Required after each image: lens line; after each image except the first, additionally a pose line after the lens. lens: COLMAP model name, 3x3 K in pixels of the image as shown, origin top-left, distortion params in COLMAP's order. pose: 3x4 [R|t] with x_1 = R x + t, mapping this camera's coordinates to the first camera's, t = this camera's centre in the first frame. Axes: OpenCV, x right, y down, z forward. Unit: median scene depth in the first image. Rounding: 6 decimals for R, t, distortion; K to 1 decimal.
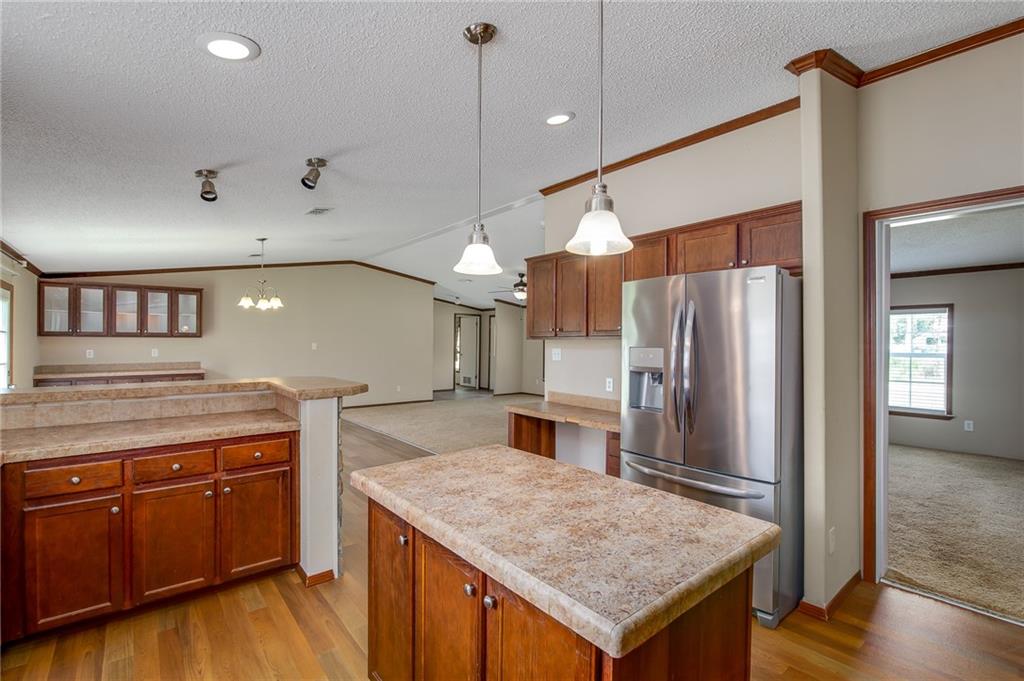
lens RADIAL K [[466.3, 0, 512.0], [0, 466.3, 340.5], [0, 0, 1]] dist [0.000085, 0.000005]
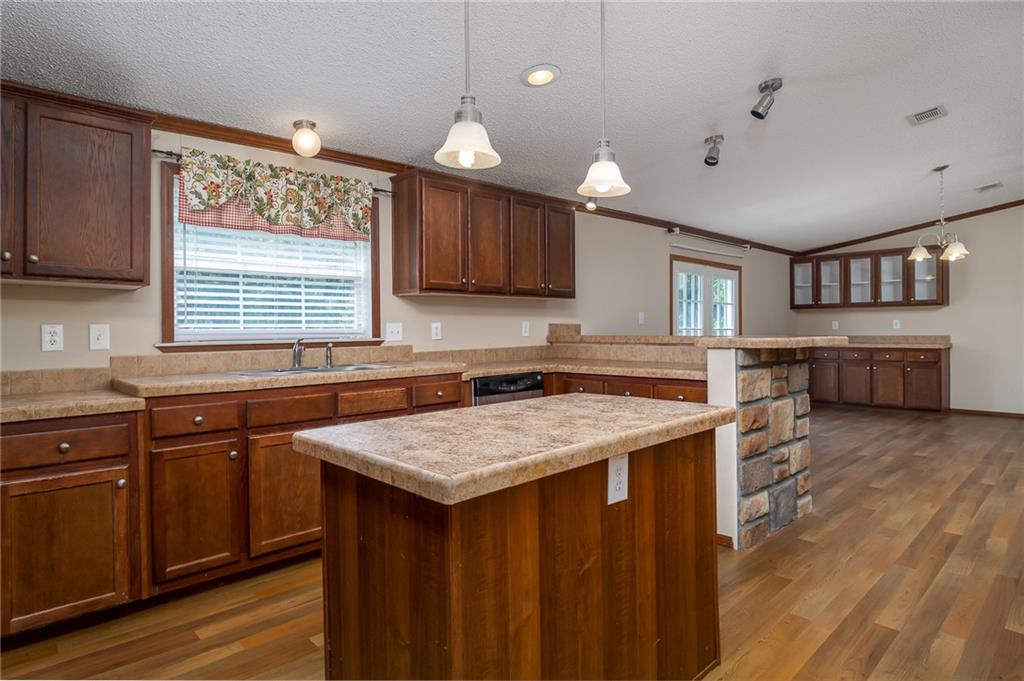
lens RADIAL K [[565.1, 0, 495.9], [0, 565.1, 325.7], [0, 0, 1]] dist [-0.014309, 0.001496]
pose [[0.055867, -0.009367, -0.998394, 0.325325], [0.007463, 0.999932, -0.008964, 0.040279], [0.998410, -0.006951, 0.055933, 0.228577]]
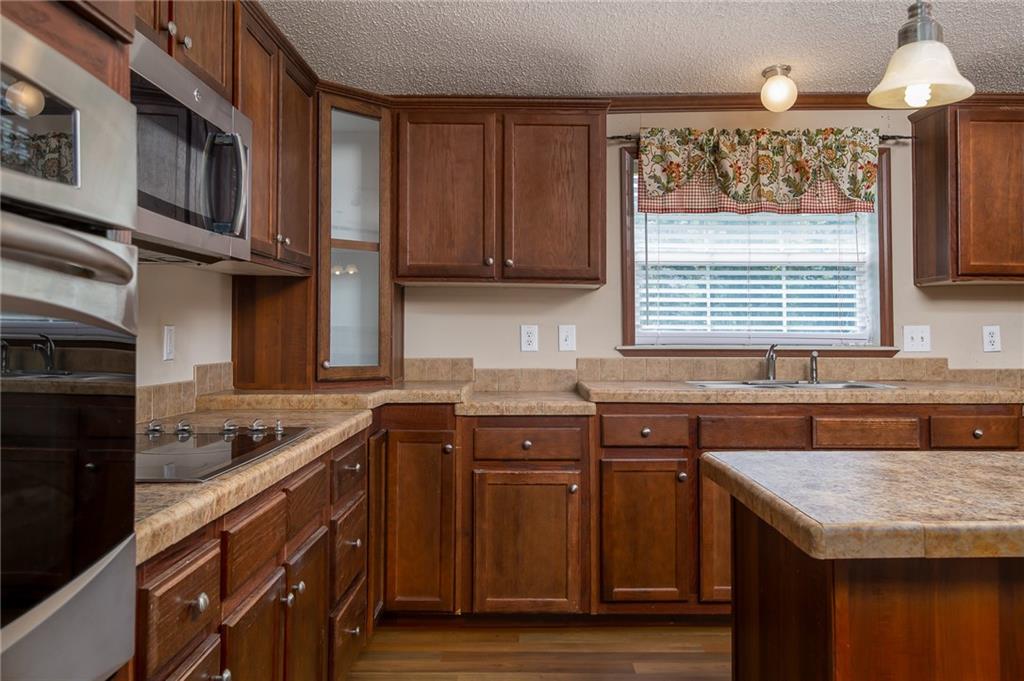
lens RADIAL K [[742.7, 0, 512.0], [0, 742.7, 340.5], [0, 0, 1]] dist [0.043140, -0.003340]
pose [[-0.632985, 0.001818, -0.774162, 0.340821], [-0.008711, 0.999917, 0.009471, 0.039563], [0.774115, 0.012739, -0.632917, 0.289075]]
